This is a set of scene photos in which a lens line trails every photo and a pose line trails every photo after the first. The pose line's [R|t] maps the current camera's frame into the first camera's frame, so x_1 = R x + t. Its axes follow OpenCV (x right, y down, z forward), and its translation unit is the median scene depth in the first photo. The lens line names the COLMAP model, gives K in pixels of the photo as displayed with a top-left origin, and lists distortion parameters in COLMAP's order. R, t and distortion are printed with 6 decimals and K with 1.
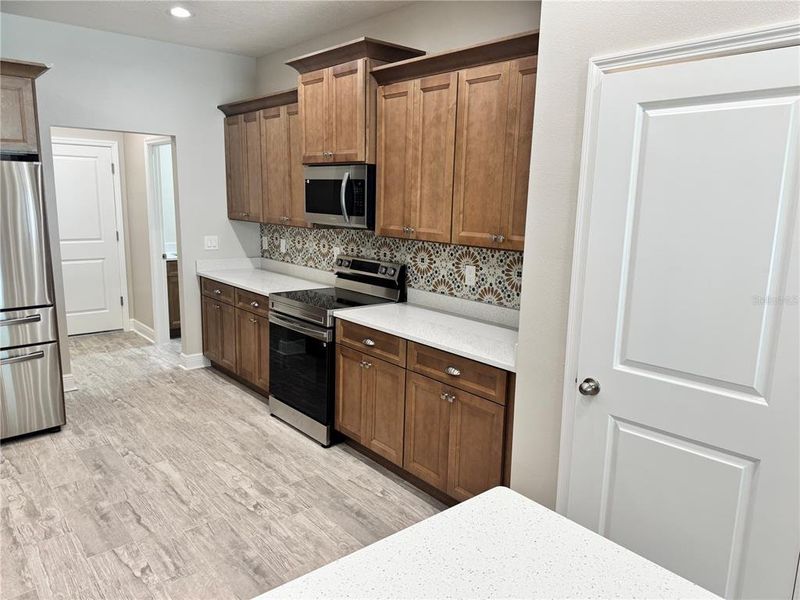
lens RADIAL K [[565.8, 0, 399.2], [0, 565.8, 301.6], [0, 0, 1]] dist [0.051578, -0.068877]
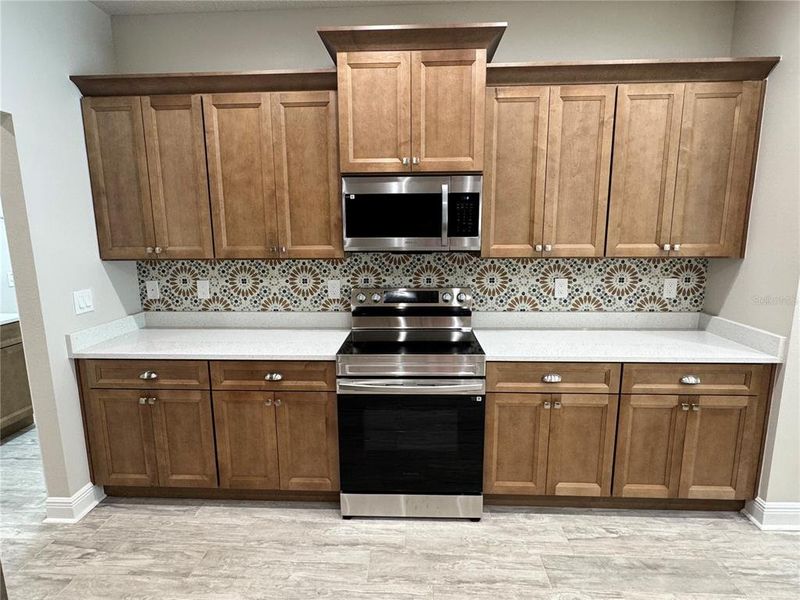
lens RADIAL K [[445.3, 0, 404.5], [0, 445.3, 297.2], [0, 0, 1]] dist [-0.009938, 0.003982]
pose [[0.687264, -0.173097, 0.705482, -0.562875], [0.159084, 0.983483, 0.086331, -0.127137], [-0.708774, 0.052899, 0.703450, 0.558016]]
